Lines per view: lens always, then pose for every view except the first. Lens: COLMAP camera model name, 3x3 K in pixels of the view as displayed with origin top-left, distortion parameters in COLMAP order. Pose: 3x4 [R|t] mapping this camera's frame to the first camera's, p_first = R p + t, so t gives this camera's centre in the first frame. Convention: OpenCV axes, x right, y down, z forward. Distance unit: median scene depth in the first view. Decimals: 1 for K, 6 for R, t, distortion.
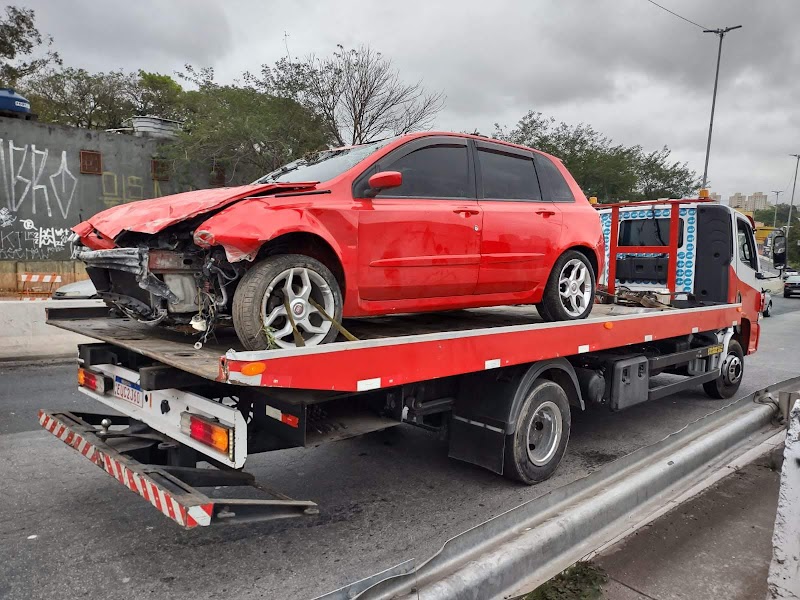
lens RADIAL K [[605.1, 0, 396.5], [0, 605.1, 301.1], [0, 0, 1]] dist [-0.012183, -0.006528]
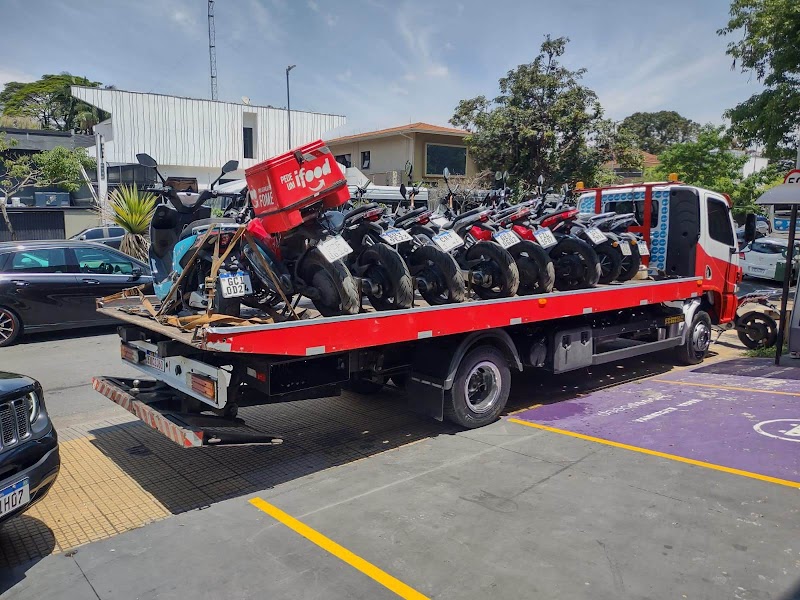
lens RADIAL K [[605.1, 0, 403.7], [0, 605.1, 300.3], [0, 0, 1]] dist [-0.012183, -0.006528]
pose [[0.997436, -0.022973, -0.067781, 0.185339], [0.025480, 0.999014, 0.036361, -0.016968], [0.066879, -0.037995, 0.997037, -0.270933]]
